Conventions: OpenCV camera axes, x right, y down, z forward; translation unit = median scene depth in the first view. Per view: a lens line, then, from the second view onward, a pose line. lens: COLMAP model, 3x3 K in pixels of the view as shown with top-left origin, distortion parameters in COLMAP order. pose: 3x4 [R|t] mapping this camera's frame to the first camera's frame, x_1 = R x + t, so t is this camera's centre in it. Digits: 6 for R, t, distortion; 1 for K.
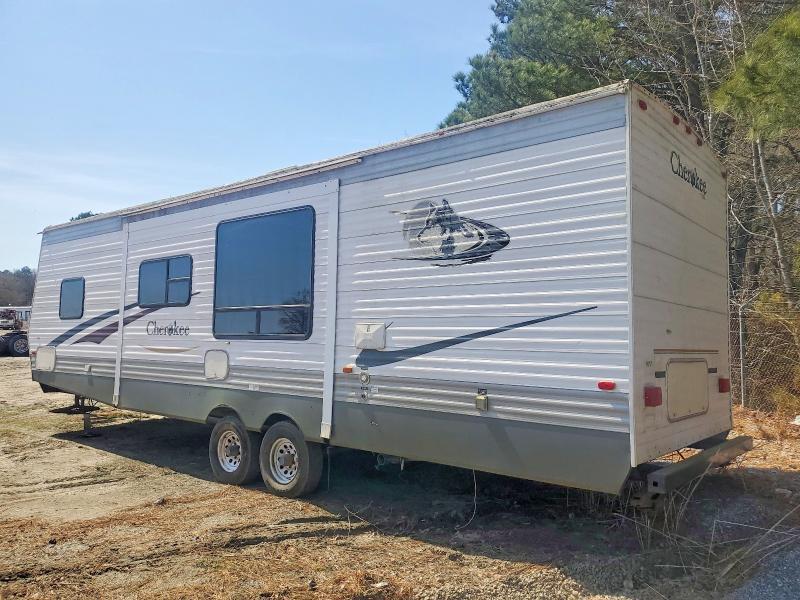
lens RADIAL K [[628.5, 0, 400.1], [0, 628.5, 293.1], [0, 0, 1]] dist [0.003225, -0.003276]
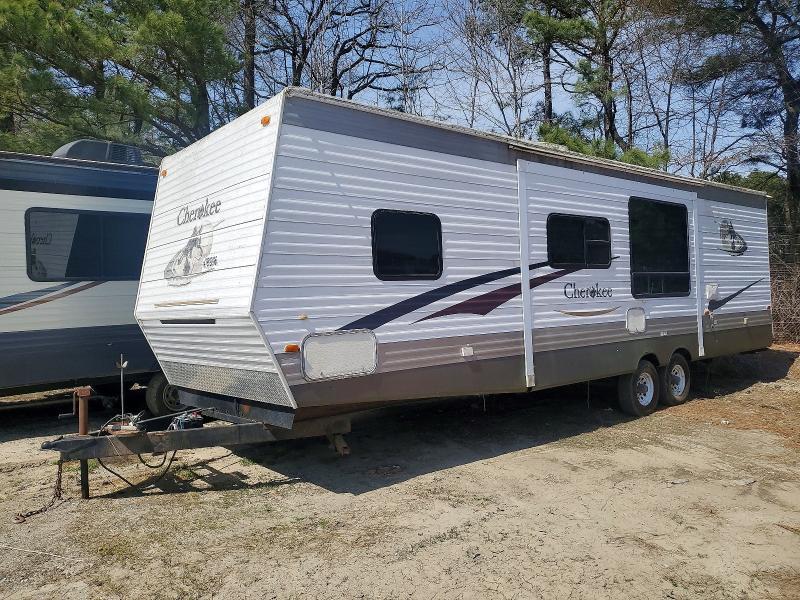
lens RADIAL K [[628.5, 0, 399.0], [0, 628.5, 306.0], [0, 0, 1]] dist [0.003225, -0.003276]
pose [[0.180712, -0.024492, 0.983231, -1.369462], [-0.034501, 0.998917, 0.031223, 0.059012], [-0.982931, -0.039565, 0.179671, 1.103927]]
